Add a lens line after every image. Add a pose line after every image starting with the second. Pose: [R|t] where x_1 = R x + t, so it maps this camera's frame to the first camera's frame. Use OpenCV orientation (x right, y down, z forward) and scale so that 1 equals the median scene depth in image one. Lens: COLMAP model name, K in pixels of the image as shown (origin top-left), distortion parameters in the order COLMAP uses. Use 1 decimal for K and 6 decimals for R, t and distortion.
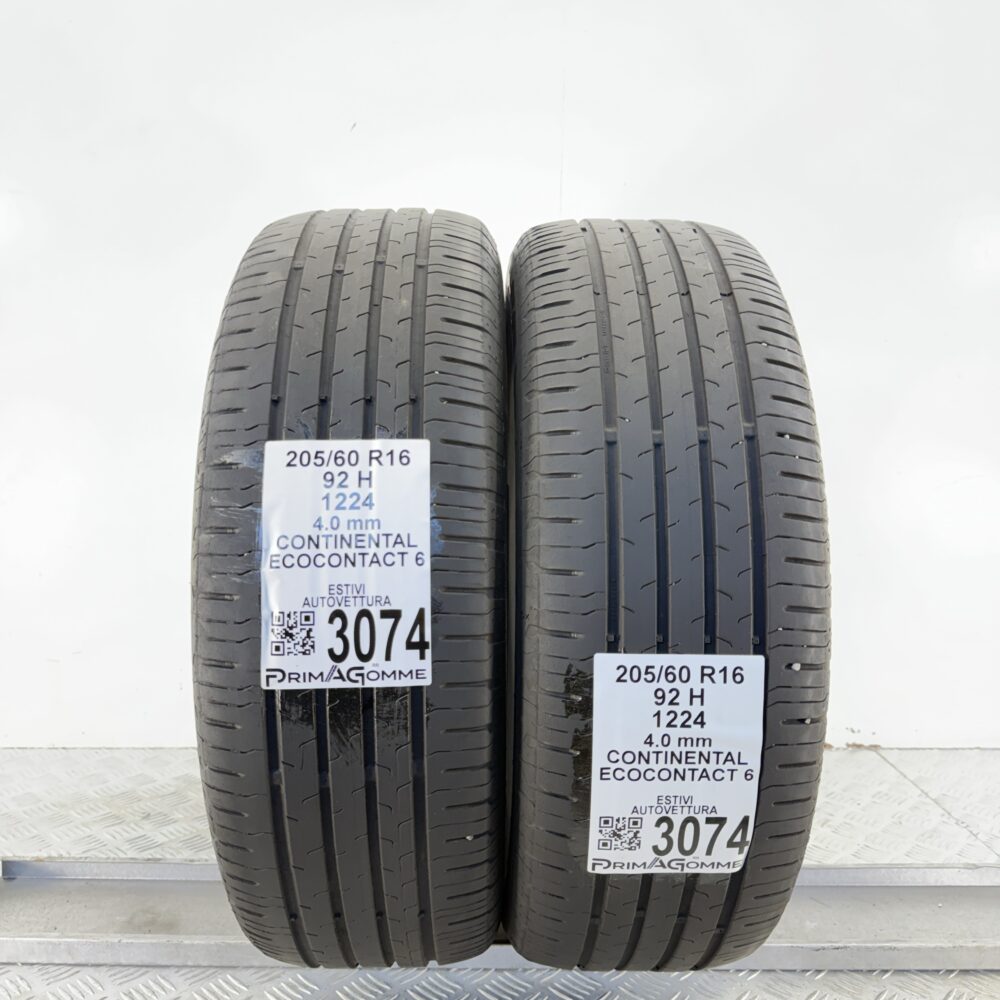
lens RADIAL K [[952.7, 0, 500.0], [0, 952.7, 500.0], [0, 0, 1]] dist [0.151336, -0.405947]
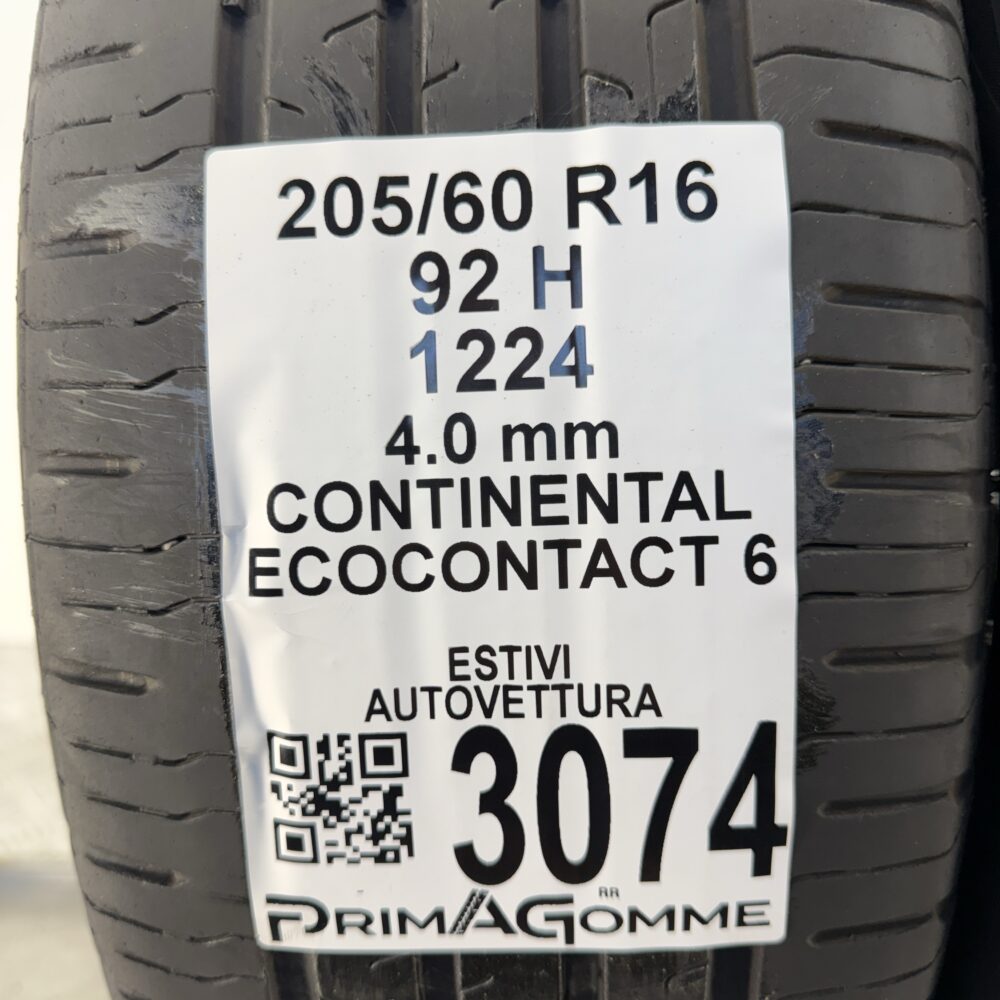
lens RADIAL K [[952.7, 0, 500.0], [0, 952.7, 500.0], [0, 0, 1]] dist [0.151336, -0.405947]
pose [[0.997690, -0.012614, -0.066756, -0.142236], [0.027199, 0.974591, 0.222335, -0.021329], [0.062255, -0.223637, 0.972682, 0.721271]]
